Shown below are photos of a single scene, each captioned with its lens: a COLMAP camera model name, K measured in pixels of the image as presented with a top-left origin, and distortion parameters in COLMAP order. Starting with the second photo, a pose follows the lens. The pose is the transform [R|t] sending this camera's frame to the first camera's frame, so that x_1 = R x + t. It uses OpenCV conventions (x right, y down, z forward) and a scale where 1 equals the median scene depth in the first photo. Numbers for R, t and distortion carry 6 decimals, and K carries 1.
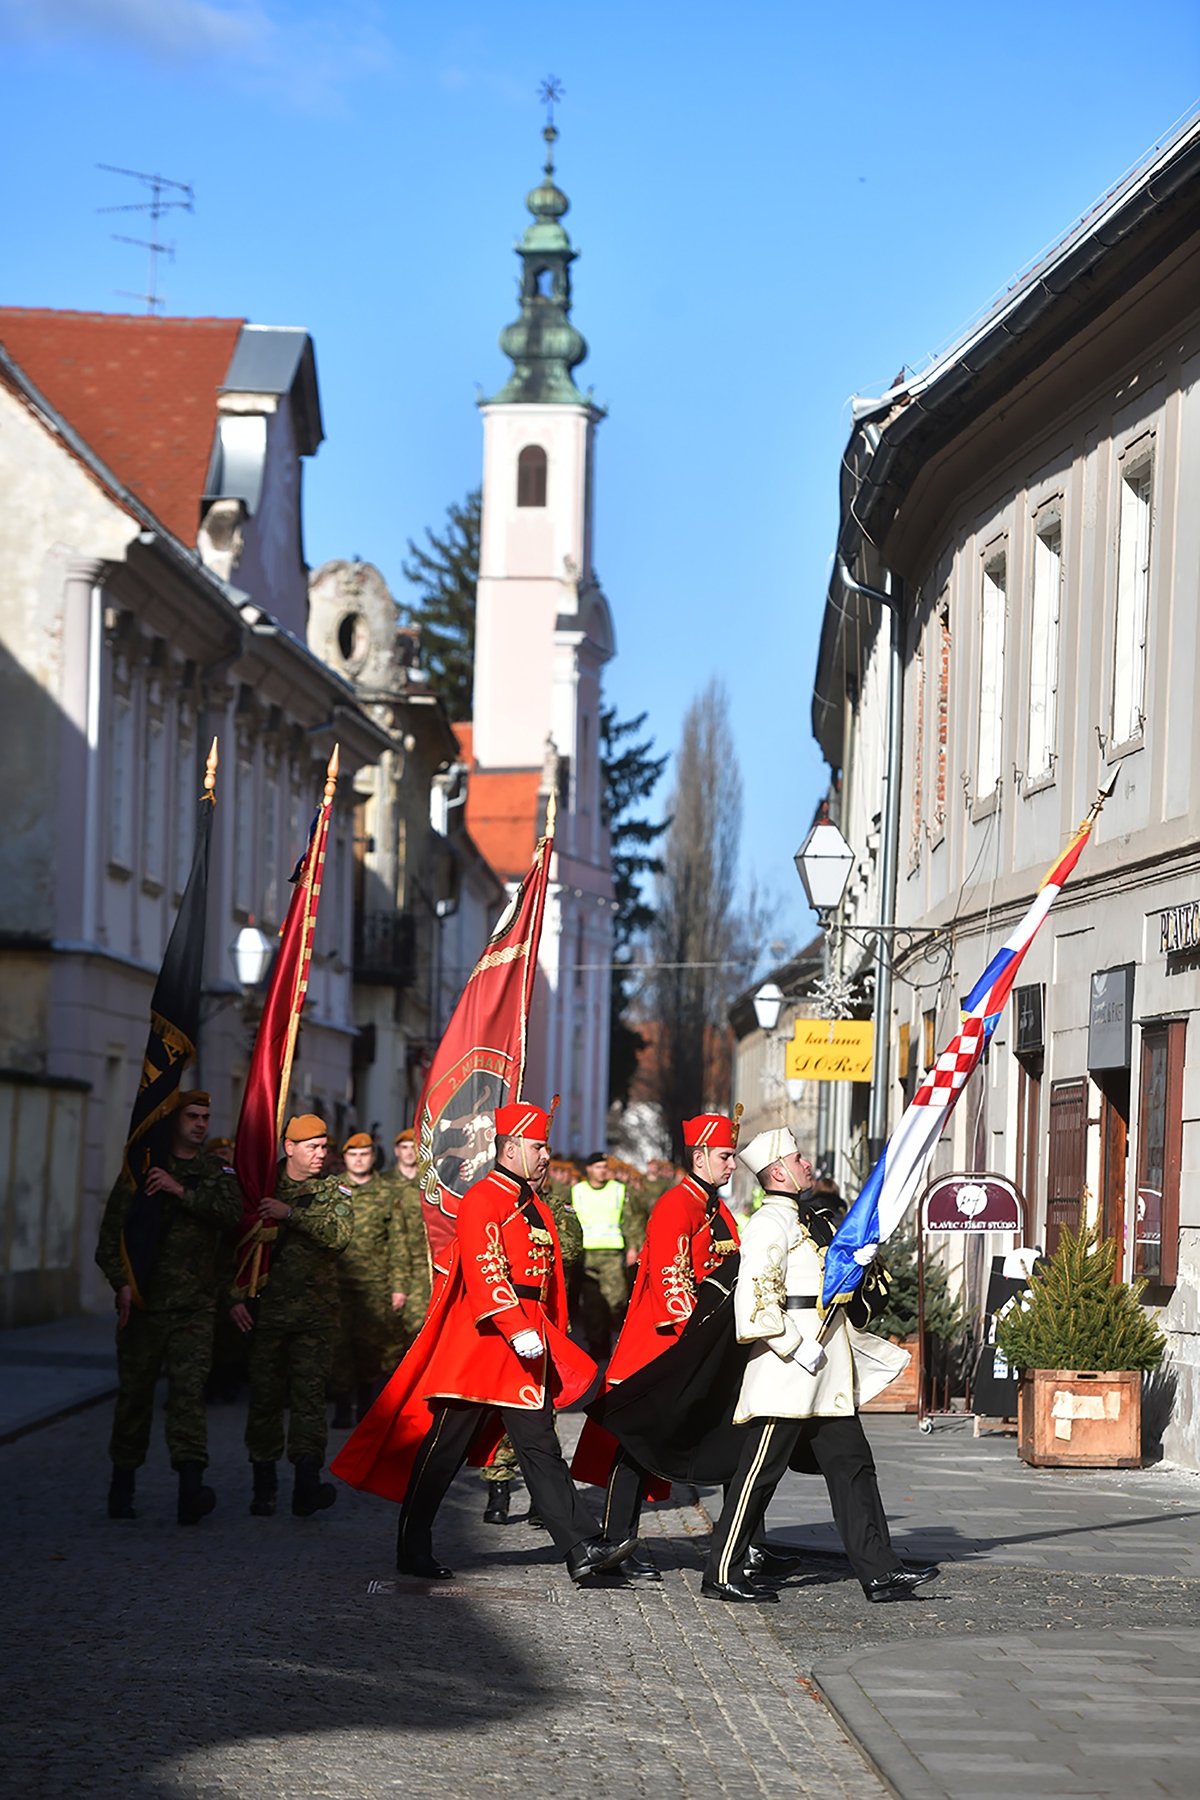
lens RADIAL K [[6708.4, 0, 599.9], [0, 6708.4, 900.5], [0, 0, 1]] dist [0.026254, 0.000000]
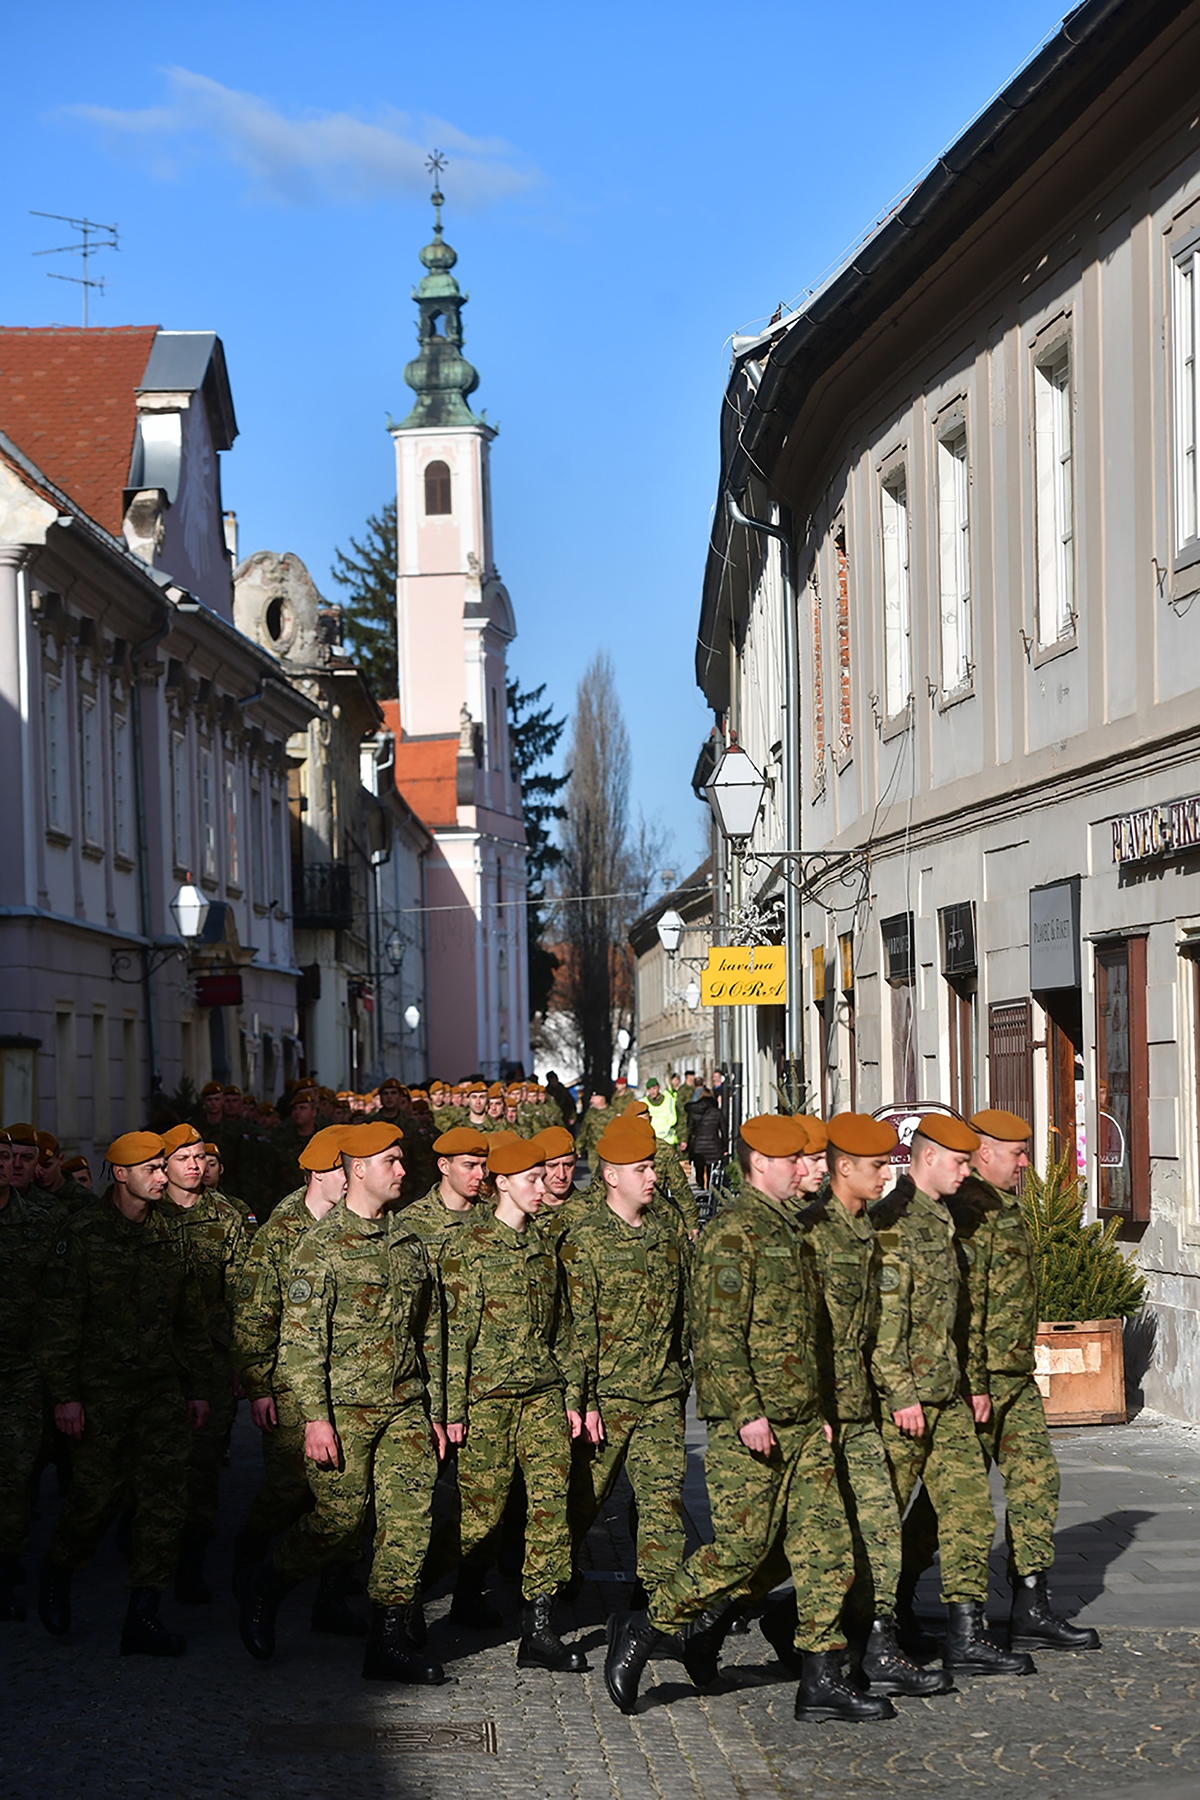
lens RADIAL K [[5387.5, 0, 600.5], [0, 5387.5, 904.6], [0, 0, 1]] dist [0.694130, 0.000000]
pose [[0.998516, -0.052301, 0.015204, 0.000467], [0.052124, 0.998571, 0.011796, 0.000501], [-0.015799, -0.010986, 0.999815, 0.139780]]
